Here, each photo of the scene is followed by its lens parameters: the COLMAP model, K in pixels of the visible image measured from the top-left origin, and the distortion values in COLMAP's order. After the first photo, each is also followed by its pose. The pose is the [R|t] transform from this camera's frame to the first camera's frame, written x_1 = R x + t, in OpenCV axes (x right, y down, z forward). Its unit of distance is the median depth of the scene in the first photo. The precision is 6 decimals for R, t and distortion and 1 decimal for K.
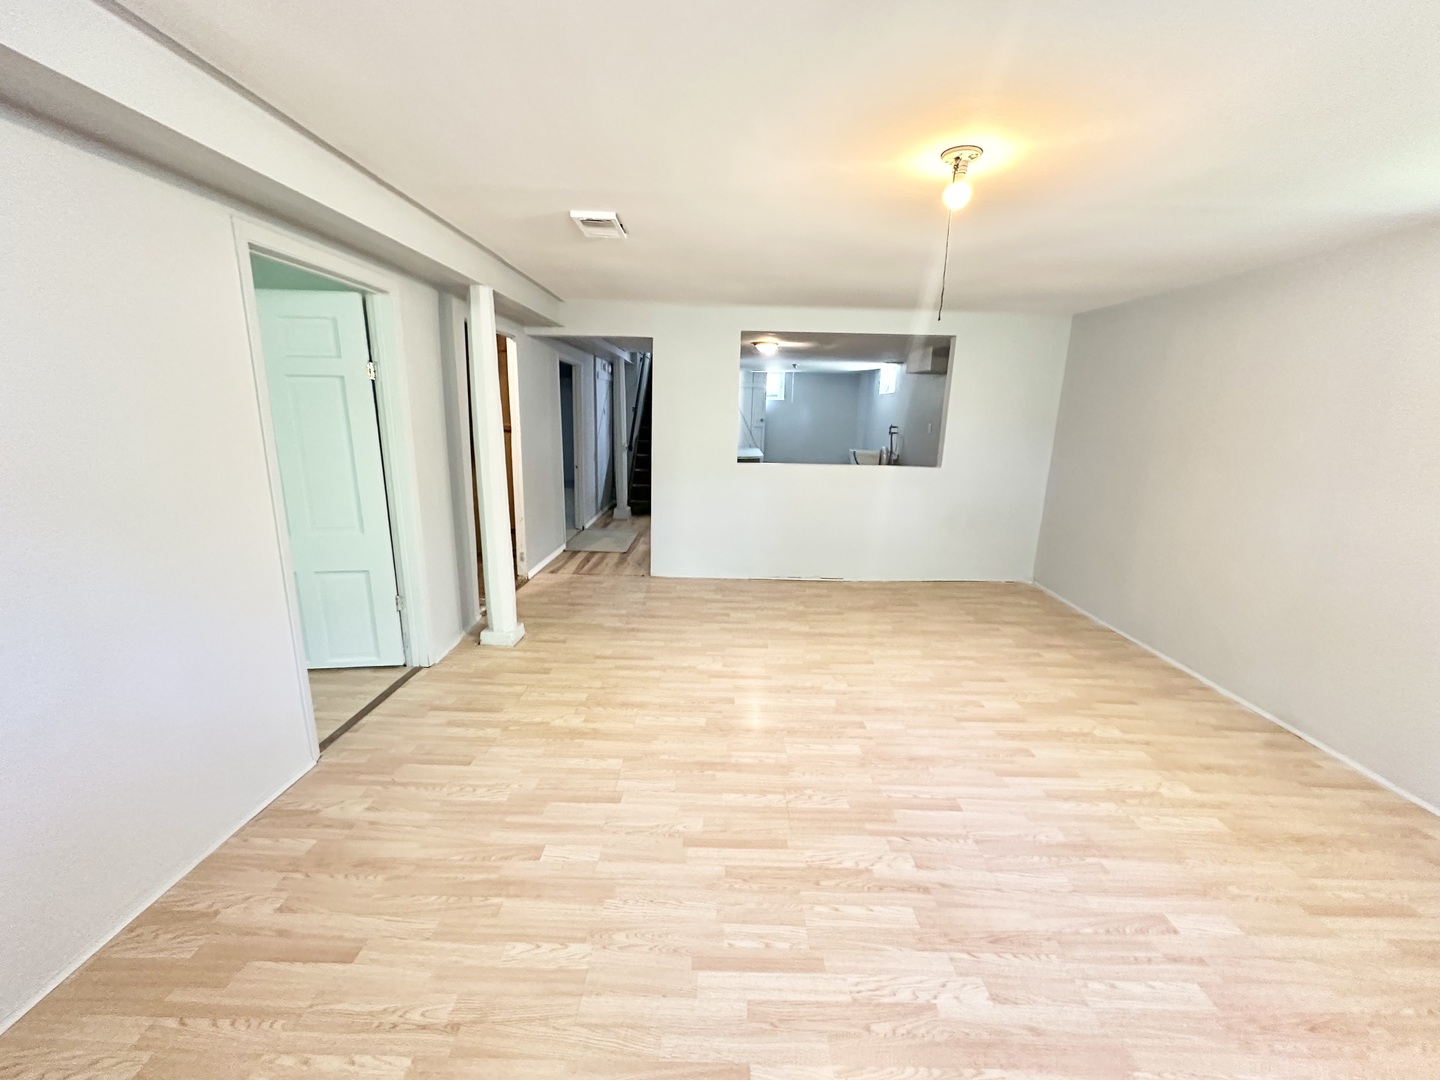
lens RADIAL K [[574.3, 0, 721.5], [0, 574.3, 540.3], [0, 0, 1]] dist [-0.001186, 0.000041]
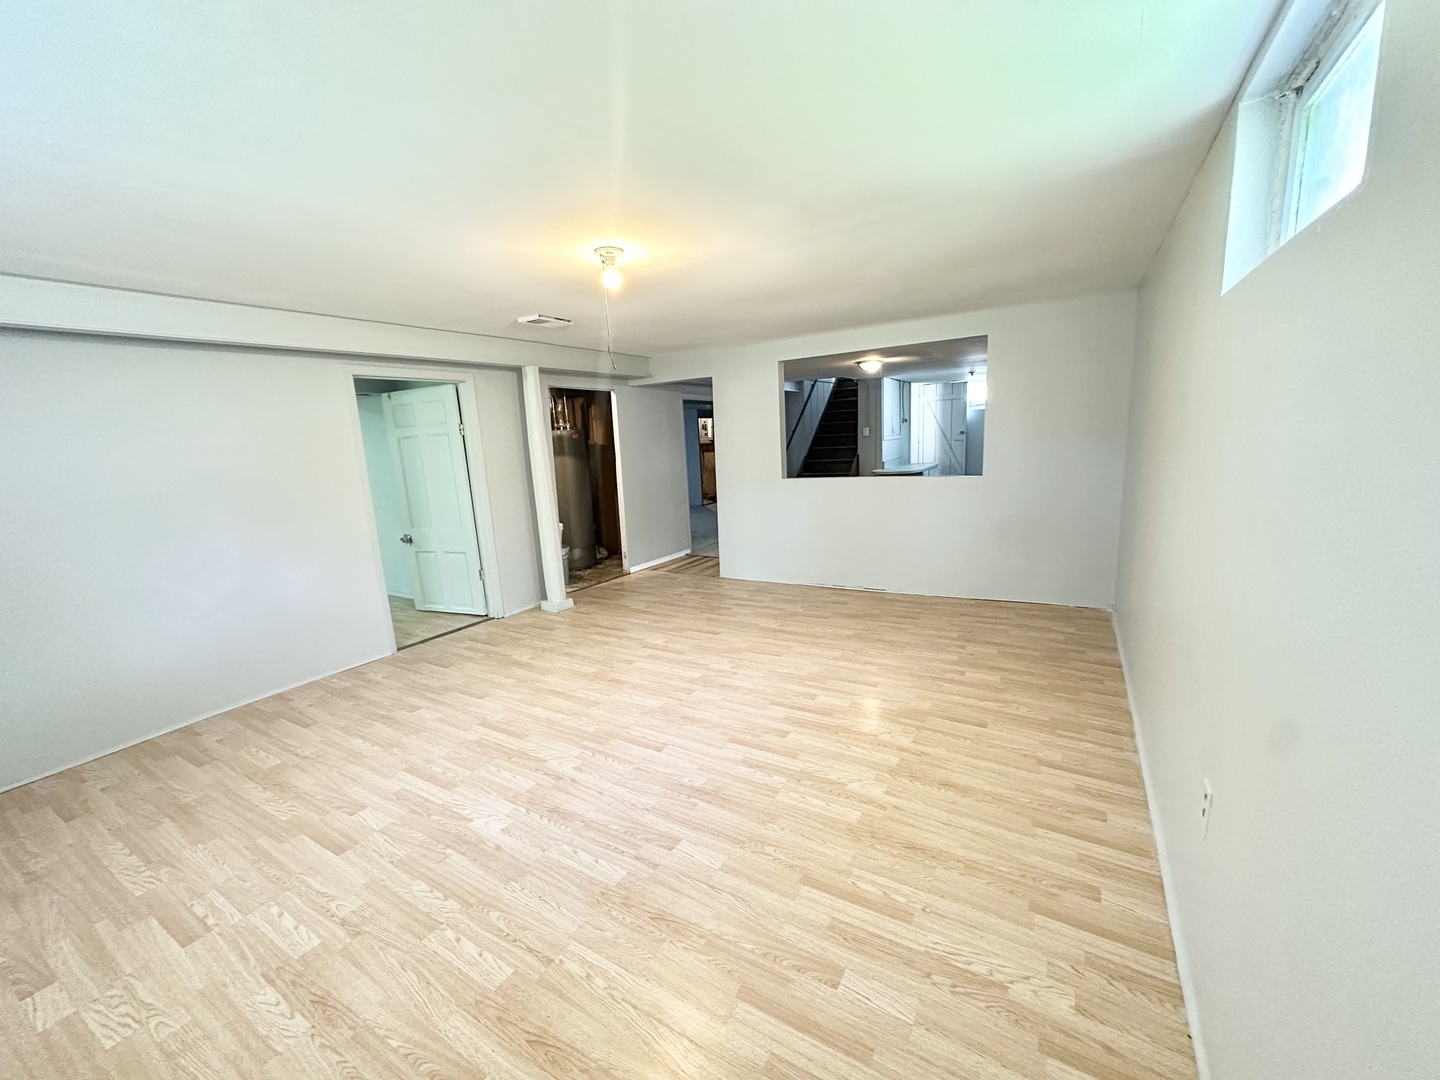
lens RADIAL K [[574.3, 0, 721.9], [0, 574.3, 540.9], [0, 0, 1]] dist [-0.001186, 0.000041]
pose [[0.858027, 0.023463, -0.513068, 0.745226], [-0.041221, 0.998879, -0.023257, 0.024921], [0.511947, 0.041104, 0.858033, -0.010886]]
